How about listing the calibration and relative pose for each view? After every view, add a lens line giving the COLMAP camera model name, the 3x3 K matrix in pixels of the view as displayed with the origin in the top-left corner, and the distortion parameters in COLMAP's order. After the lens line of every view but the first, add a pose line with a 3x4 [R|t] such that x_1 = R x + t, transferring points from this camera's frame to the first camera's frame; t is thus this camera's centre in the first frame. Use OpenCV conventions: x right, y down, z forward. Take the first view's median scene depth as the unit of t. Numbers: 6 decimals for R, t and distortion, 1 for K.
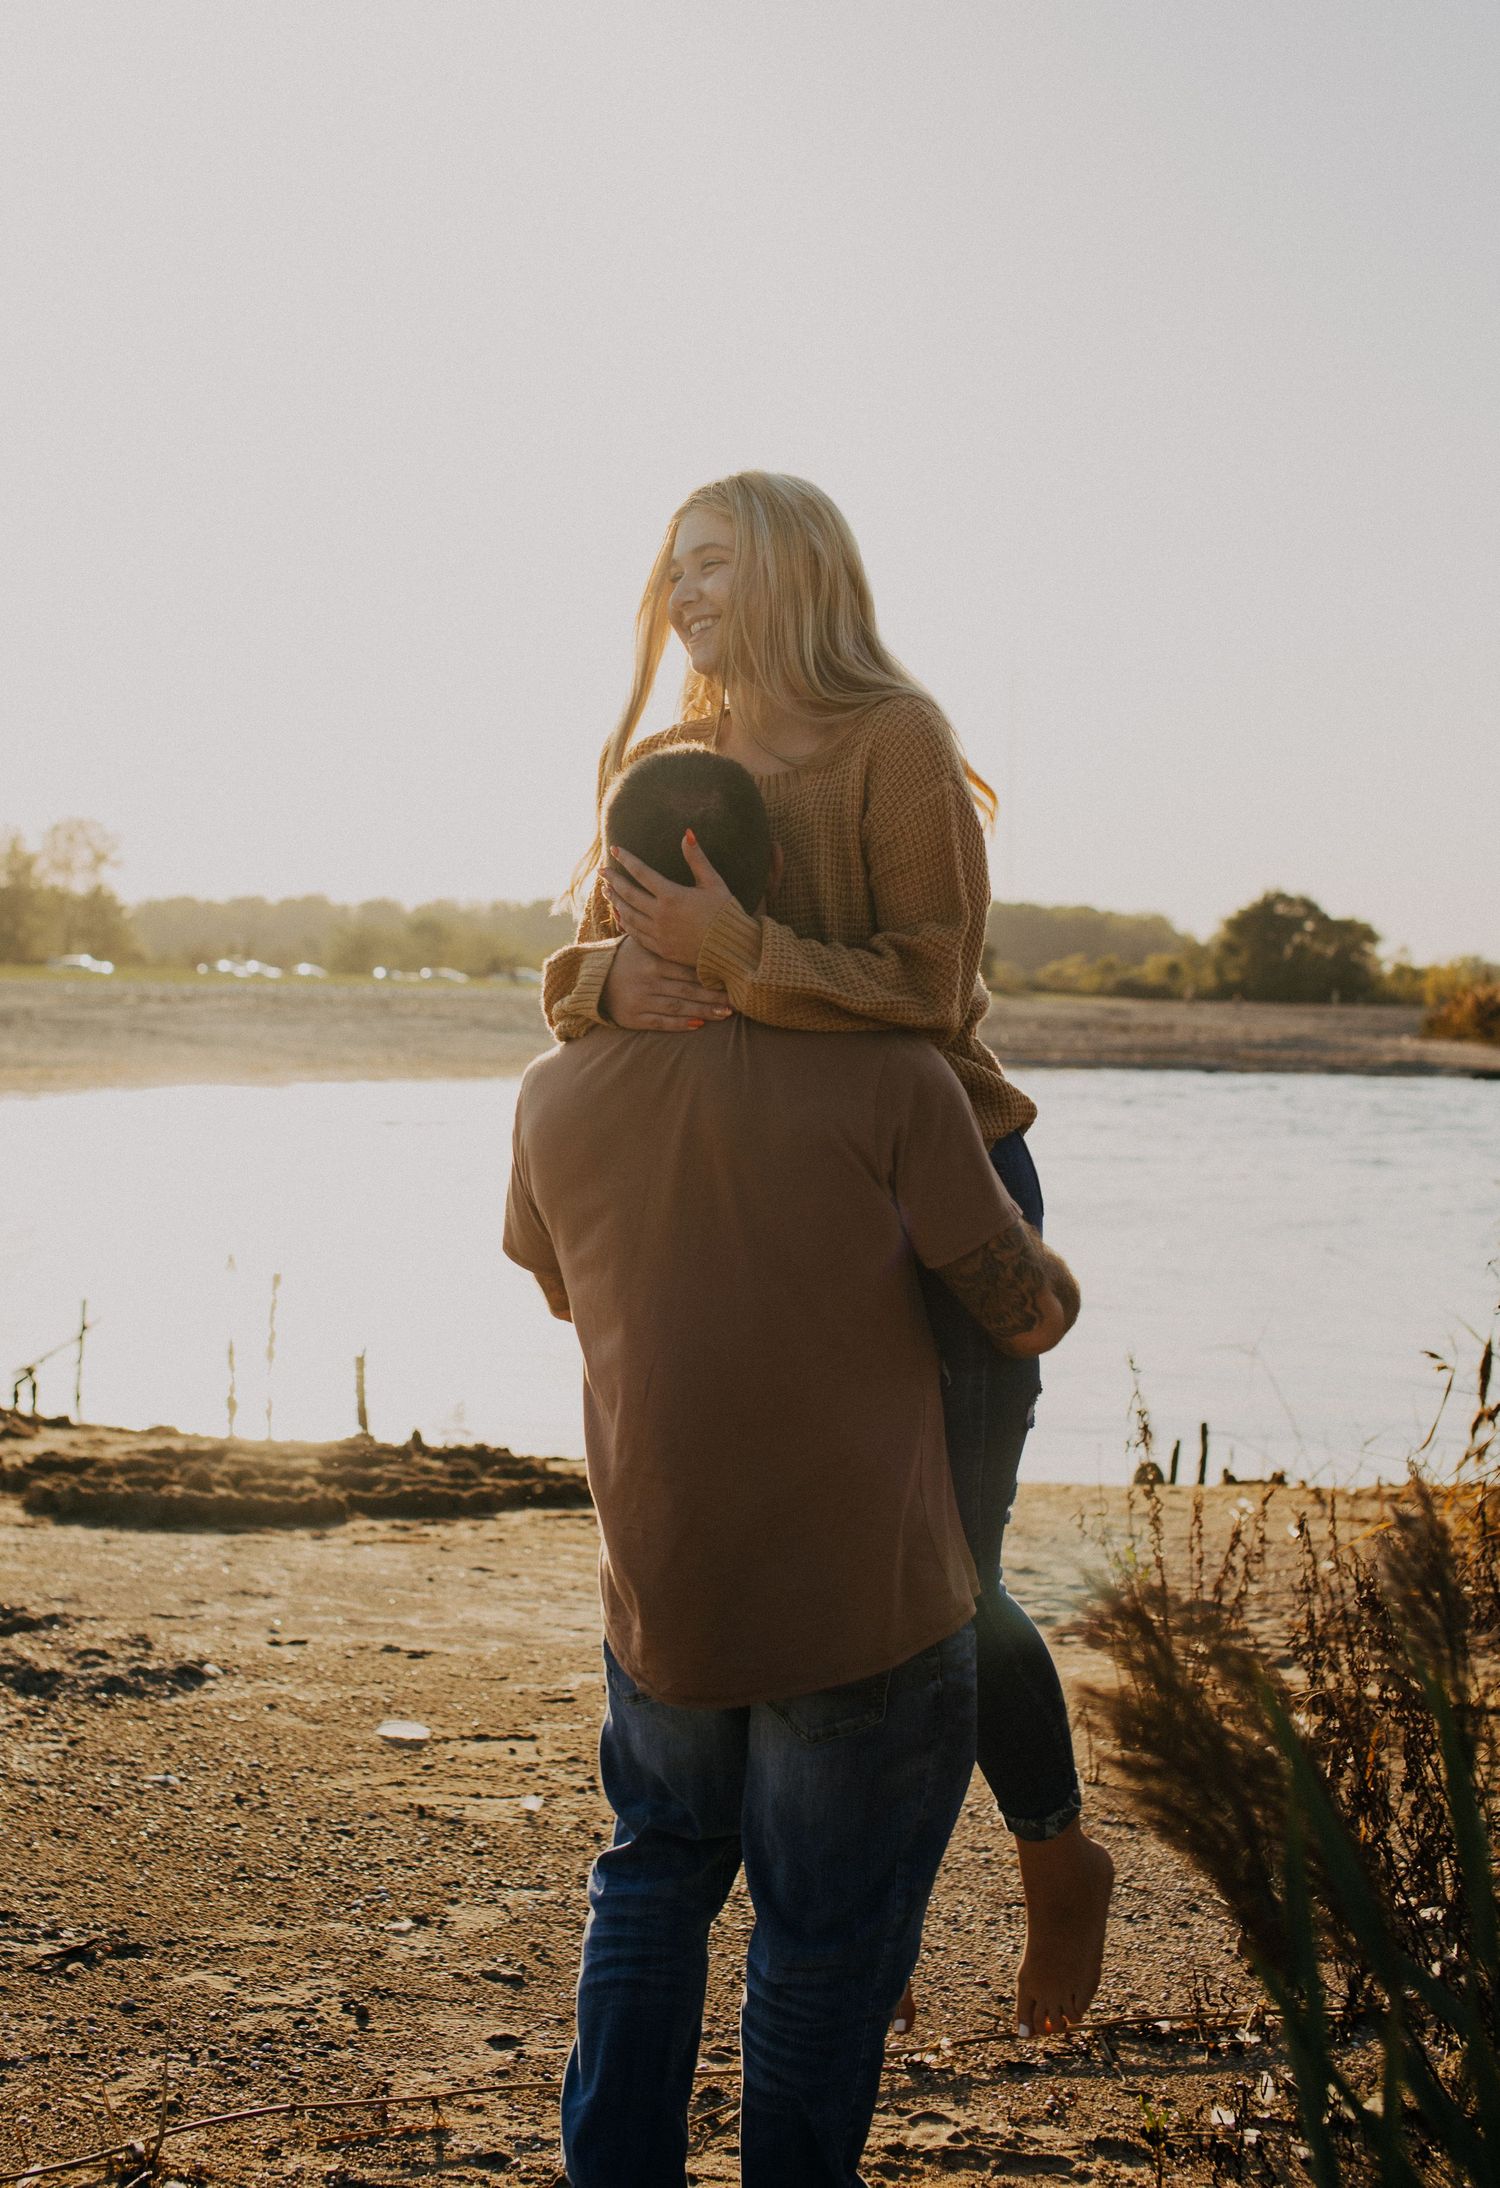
lens RADIAL K [[3929.8, 0, 745.0], [0, 3929.8, 1092.5], [0, 0, 1]] dist [-0.086141, 0.000000]
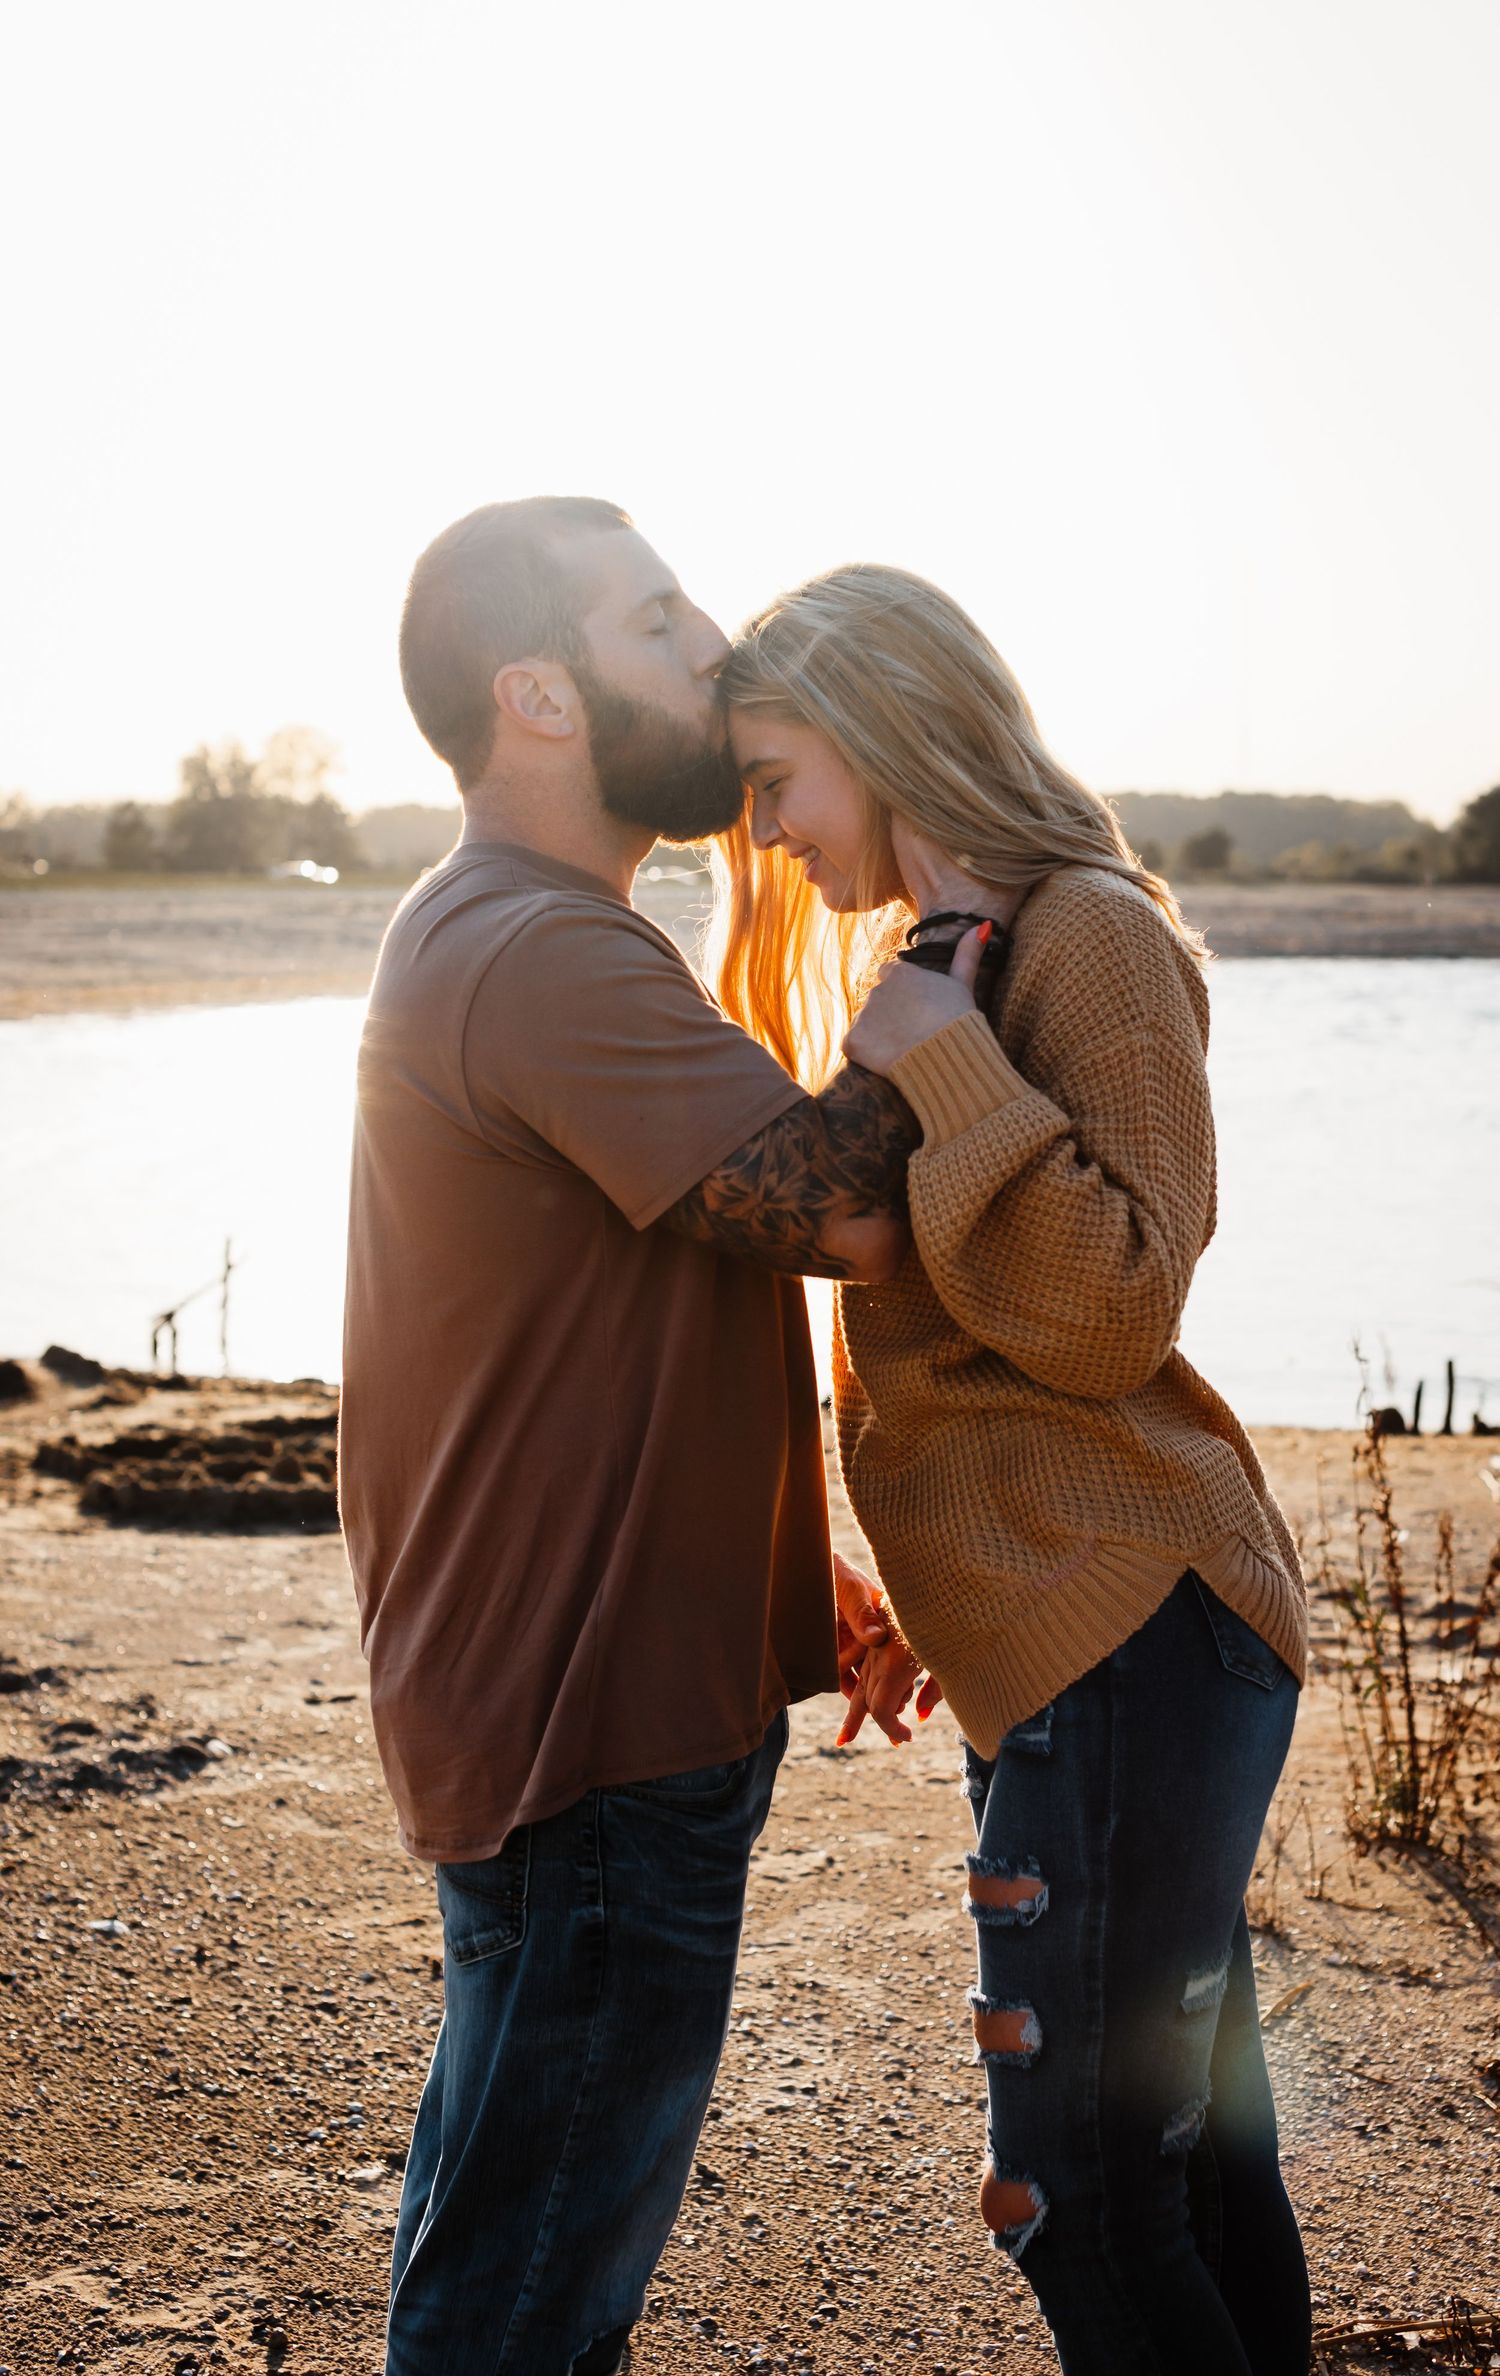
lens RADIAL K [[3671.6, 0, 760.9], [0, 3671.6, 1189.2], [0, 0, 1]] dist [0.028229, 0.000000]
pose [[0.997571, -0.015249, -0.067962, 0.028007], [0.019066, 0.998256, 0.055869, -0.007938], [0.066992, -0.057029, 0.996122, 0.247086]]
